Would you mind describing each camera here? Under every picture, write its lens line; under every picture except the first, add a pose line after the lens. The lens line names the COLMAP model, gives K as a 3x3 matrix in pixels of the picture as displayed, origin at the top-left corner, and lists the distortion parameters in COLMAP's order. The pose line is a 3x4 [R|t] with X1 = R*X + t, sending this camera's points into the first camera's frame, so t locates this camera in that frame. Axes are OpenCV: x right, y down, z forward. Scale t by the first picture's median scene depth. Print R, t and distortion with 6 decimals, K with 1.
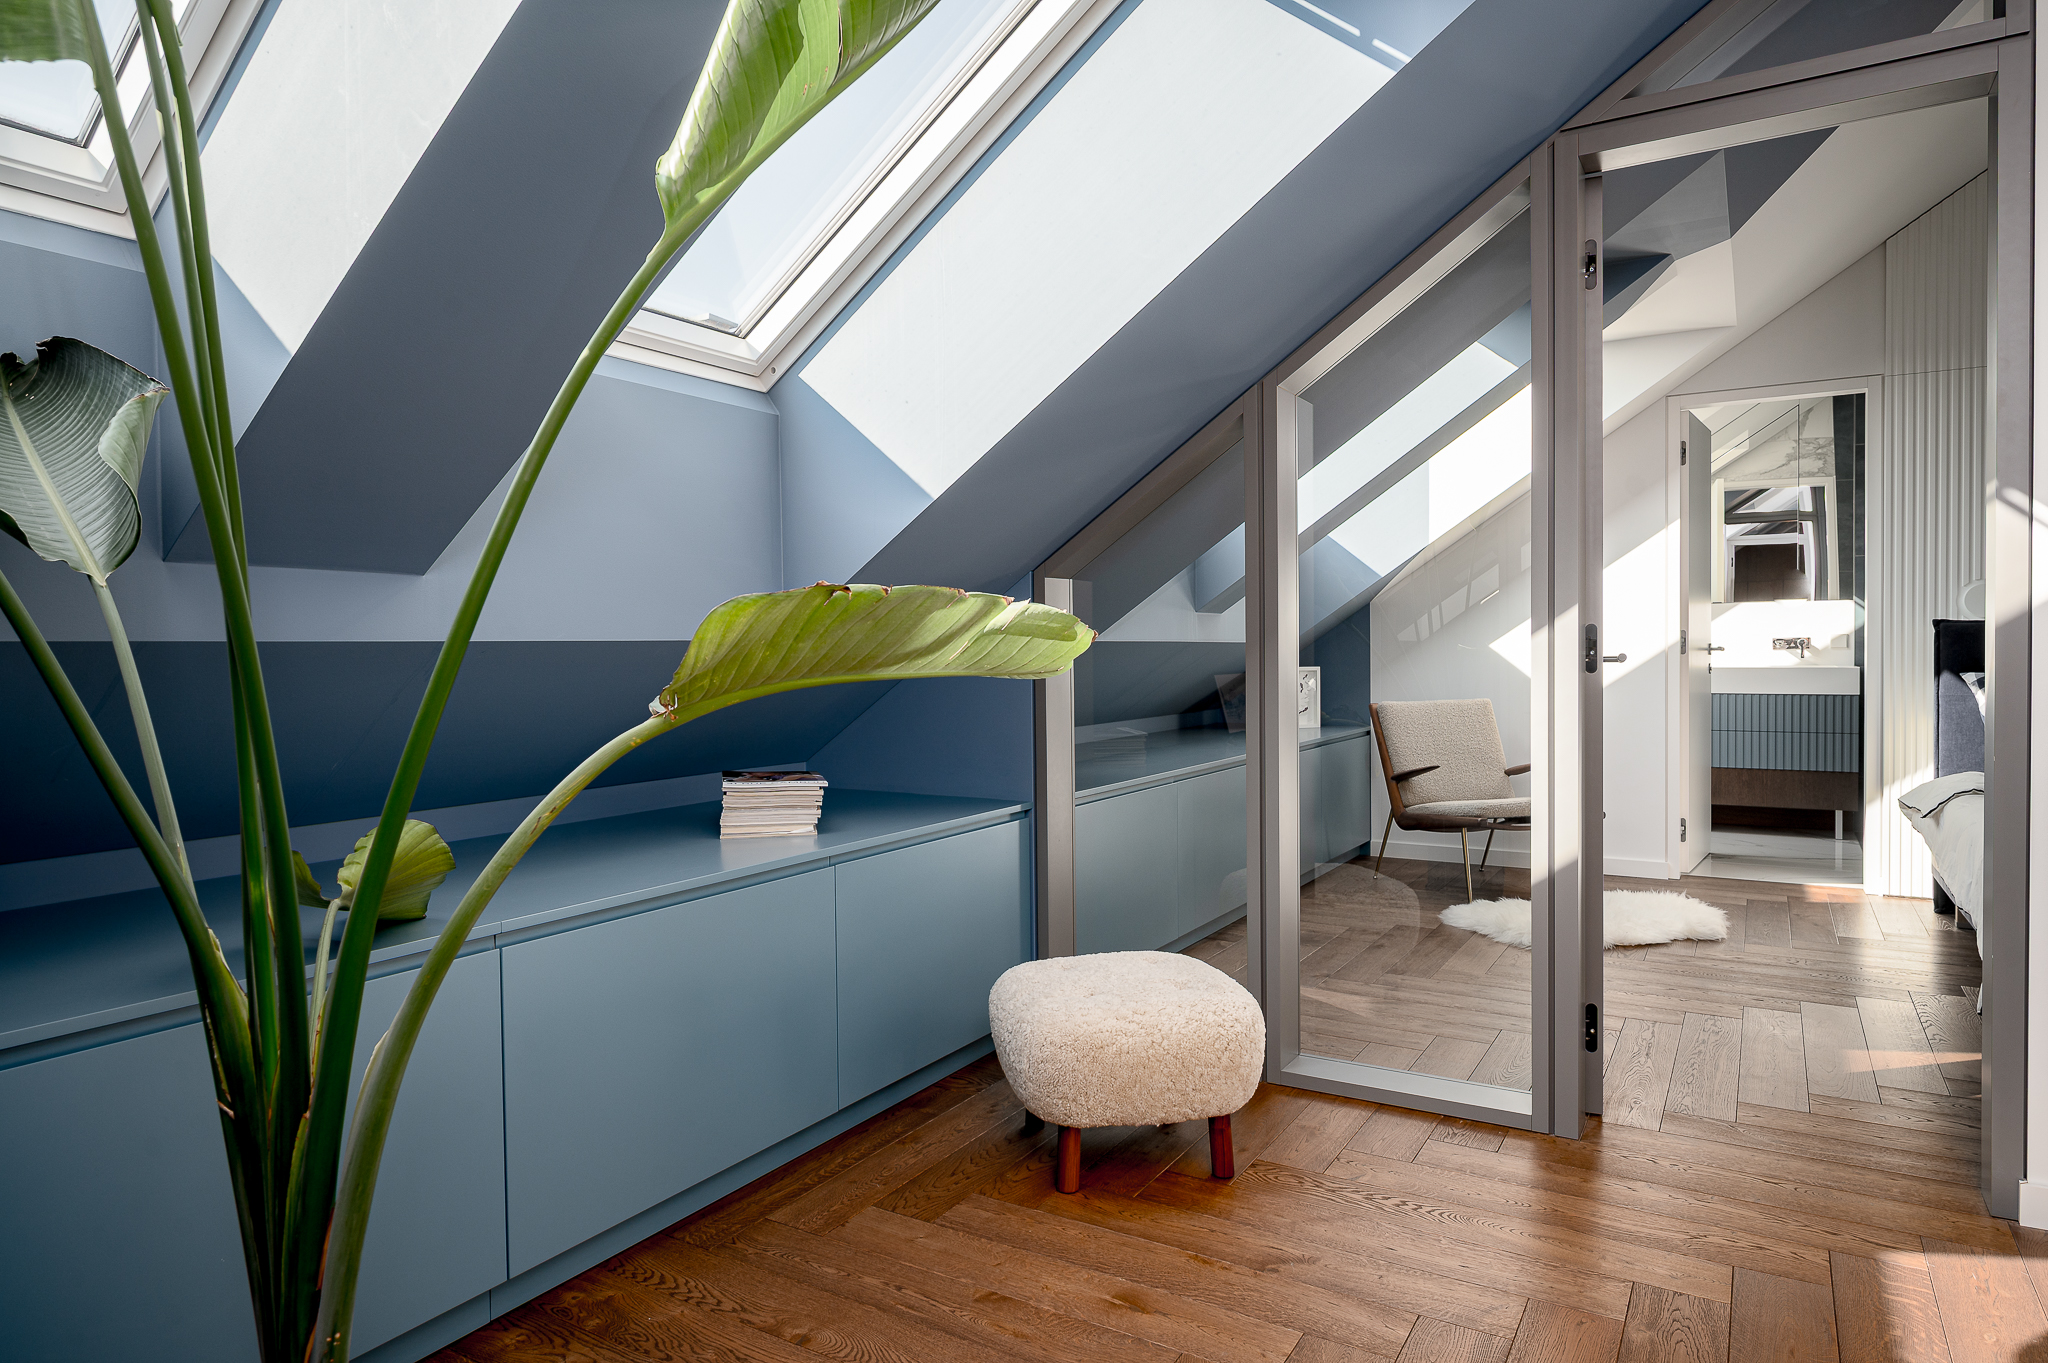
lens RADIAL K [[1230.2, 0, 1021.4], [0, 1230.2, 671.3], [0, 0, 1]] dist [0.001084, 0.001178]
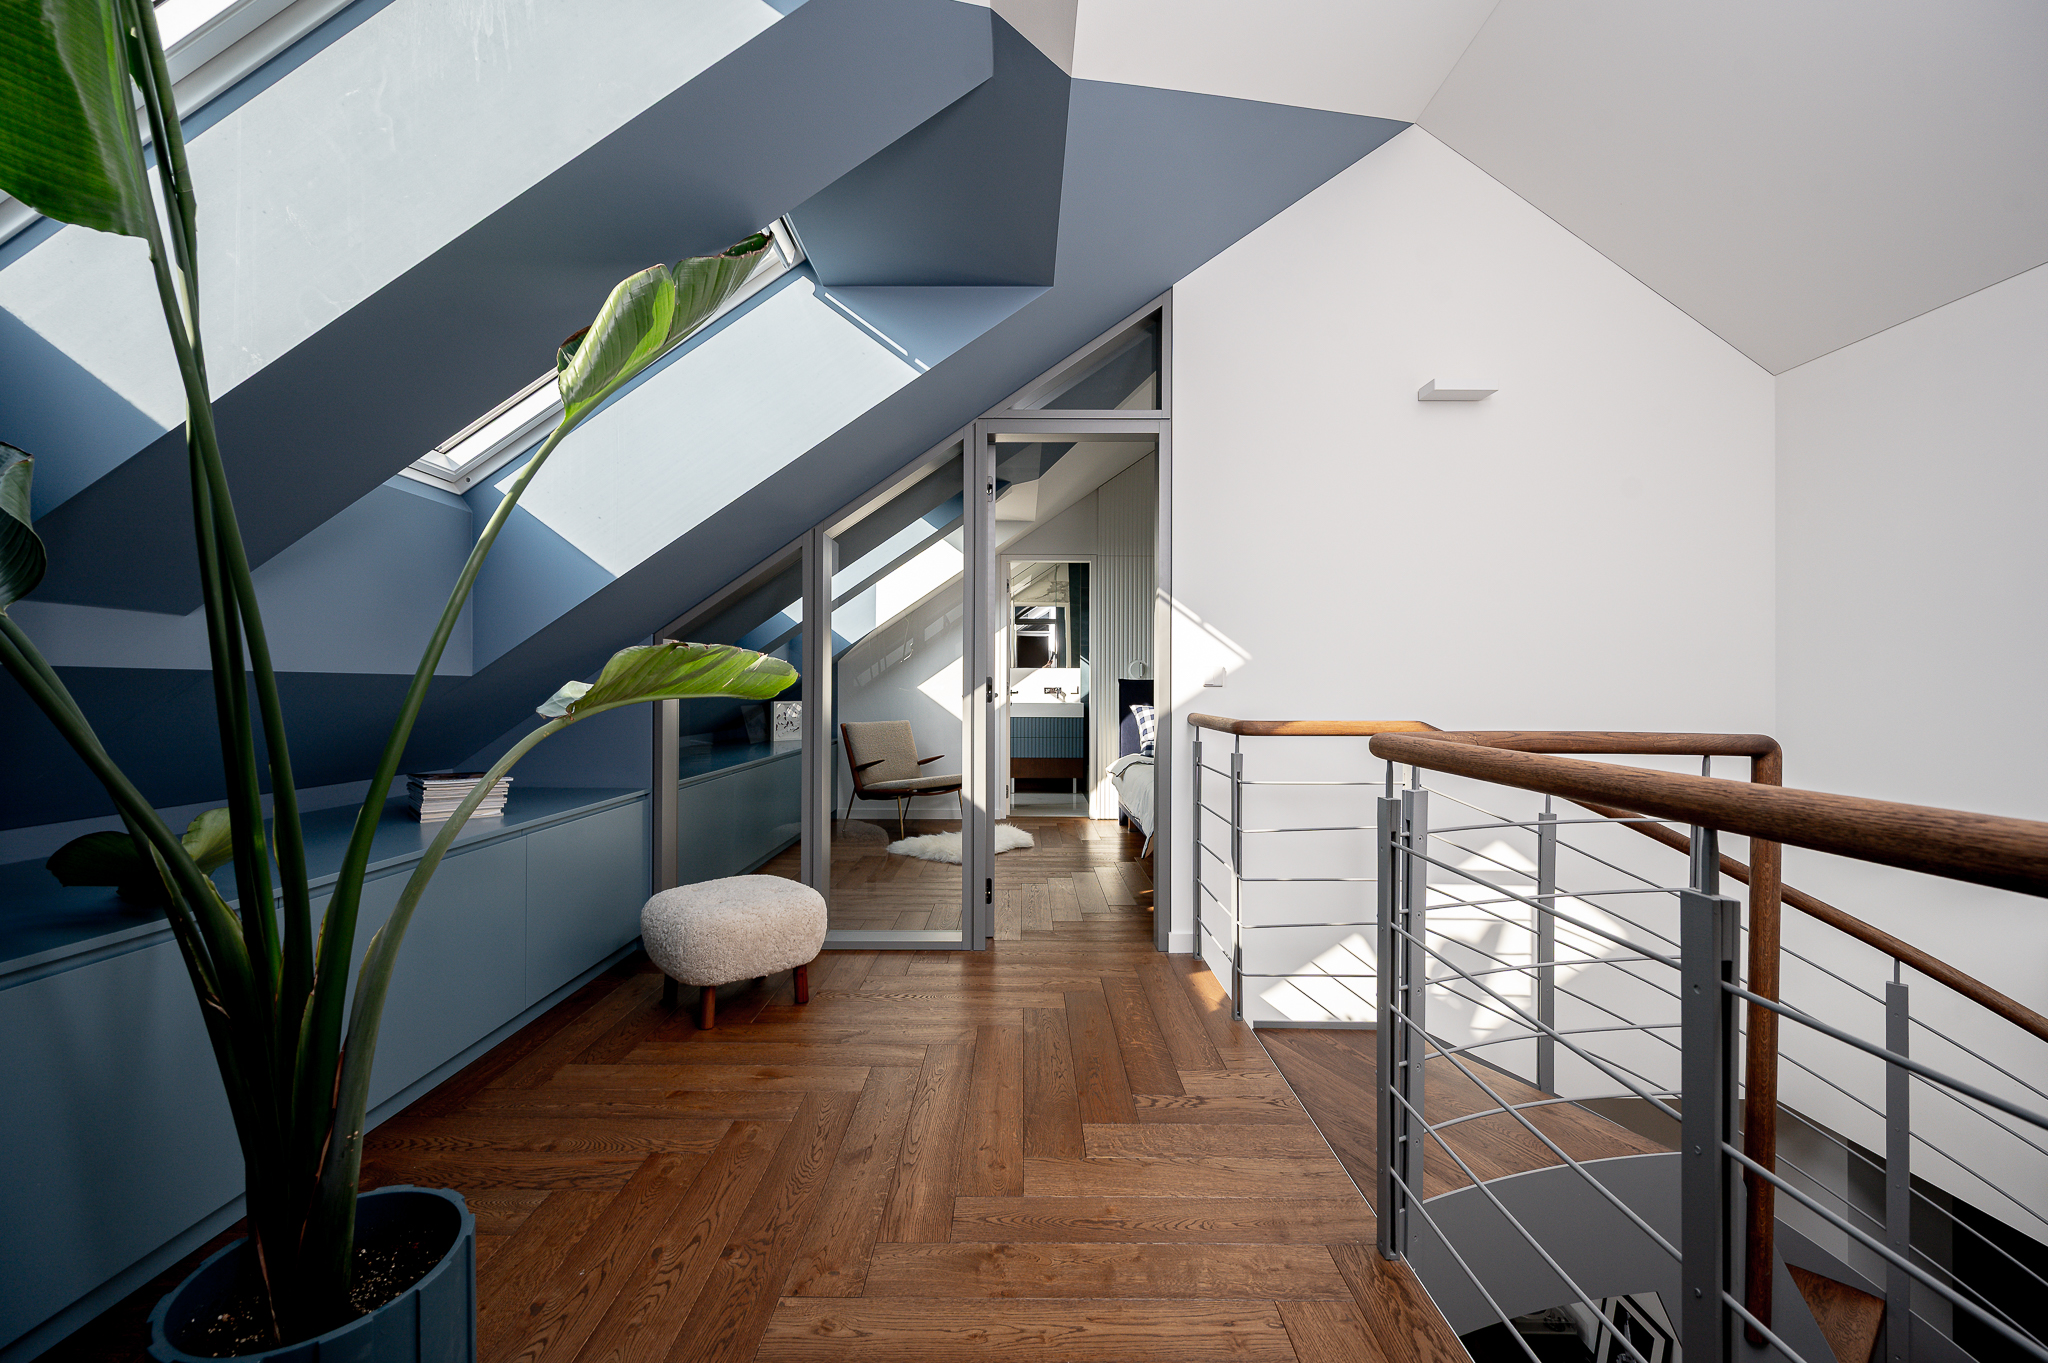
lens RADIAL K [[819.3, 0, 1026.0], [0, 819.3, 681.6], [0, 0, 1]] dist [-0.000339, 0.000843]
pose [[0.852797, 0.017883, 0.521936, -0.109835], [-0.001318, 0.999484, -0.032091, 0.007410], [-0.522241, 0.026679, 0.852380, -0.078193]]
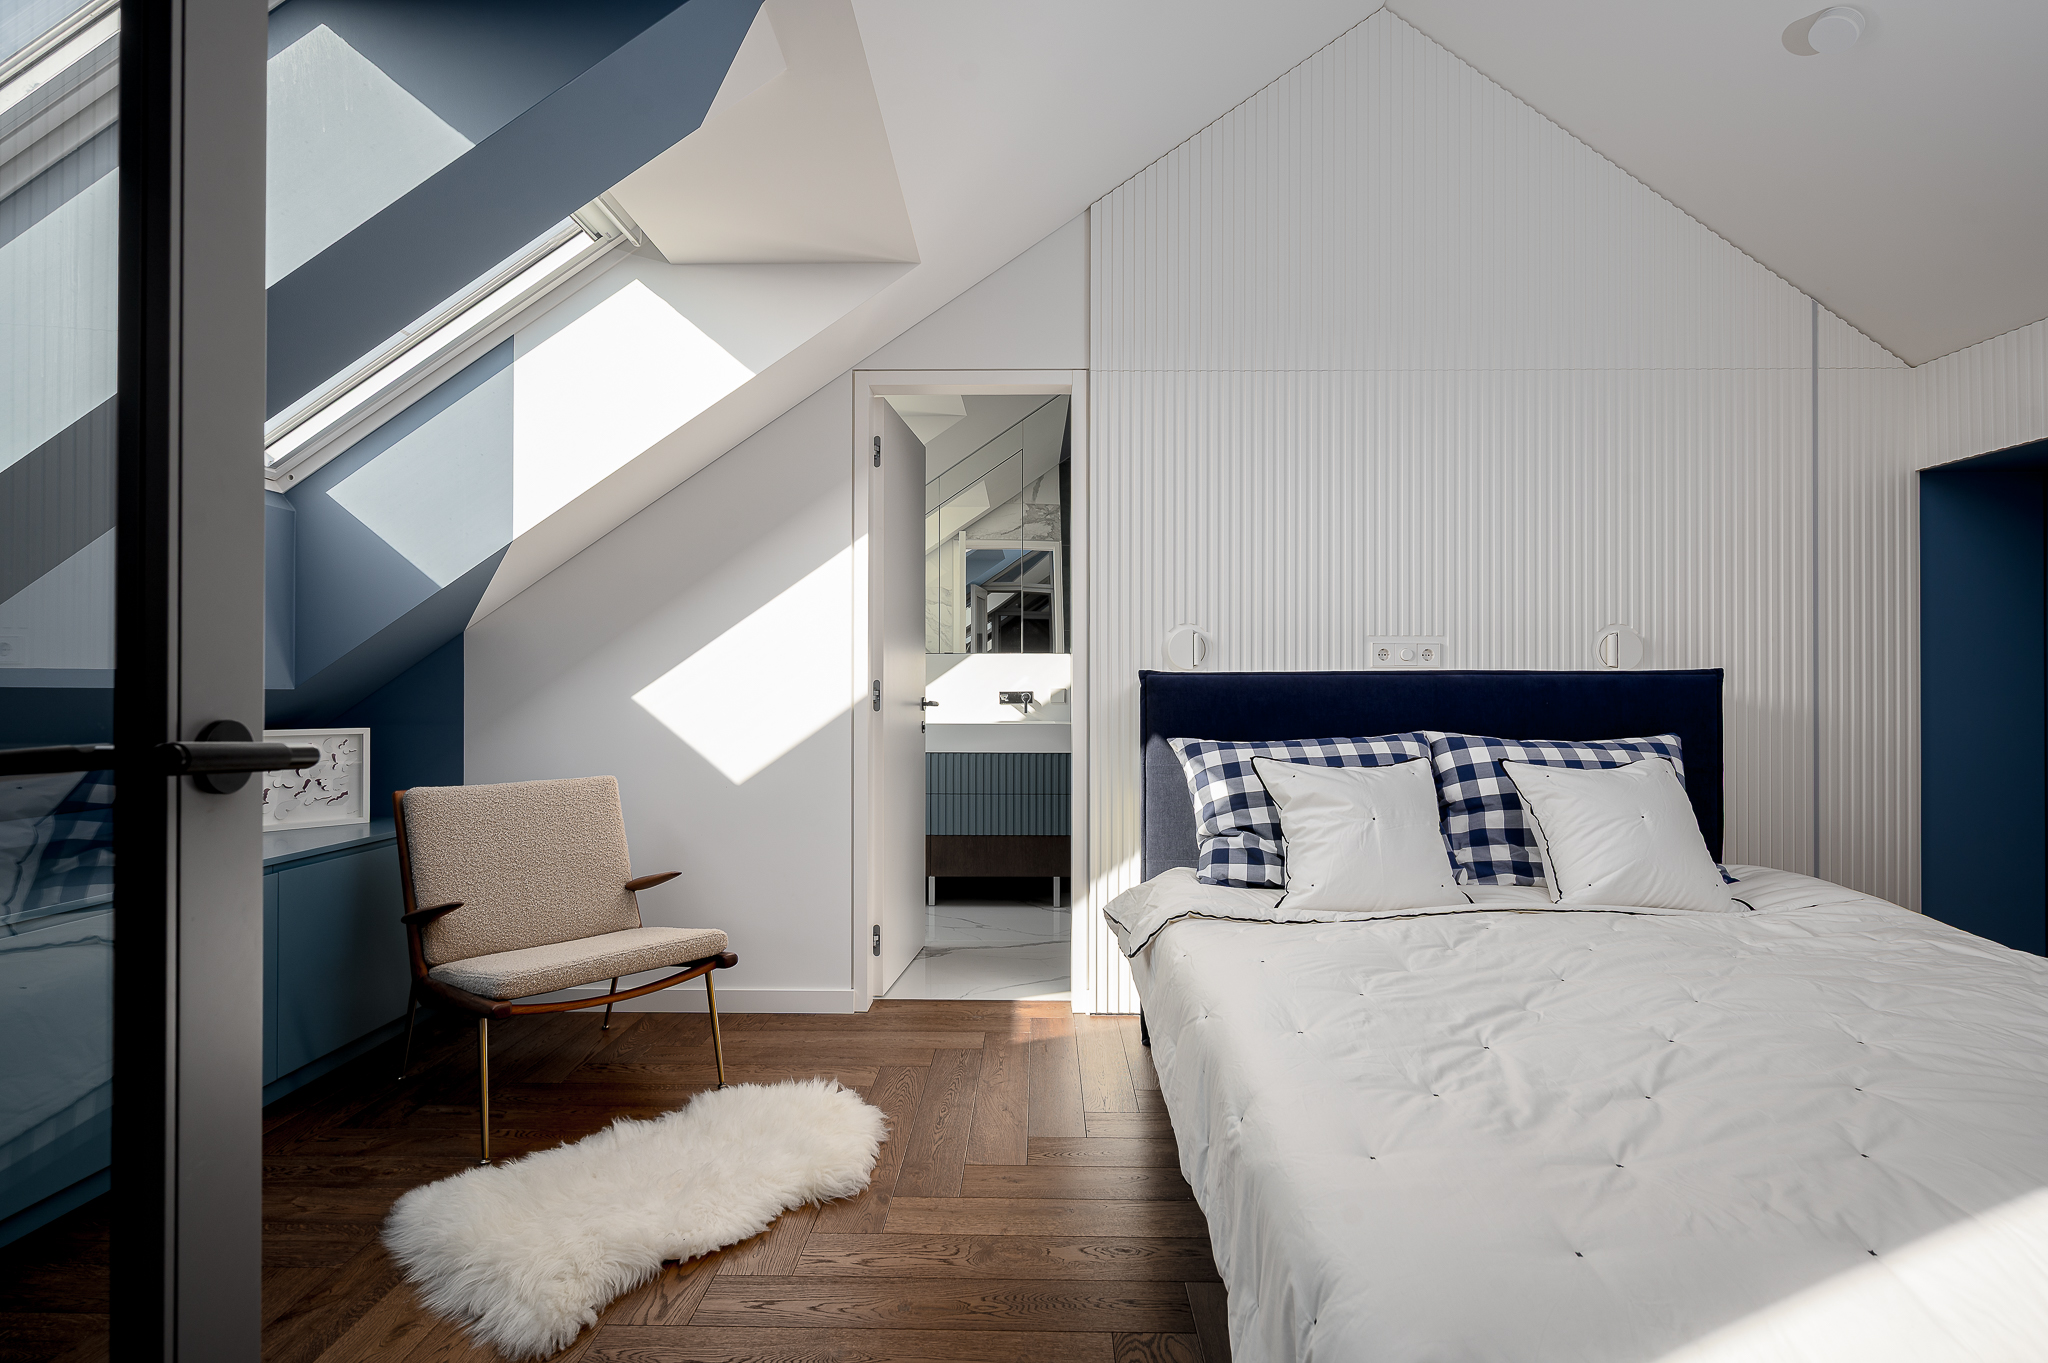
lens RADIAL K [[946.6, 0, 1024.9], [0, 946.6, 684.0], [0, 0, 1]] dist [0.004758, 0.000107]
pose [[0.865022, 0.015910, 0.501481, 0.462333], [-0.000038, 0.999499, -0.031644, -0.017677], [-0.501734, 0.027354, 0.864590, 0.636395]]
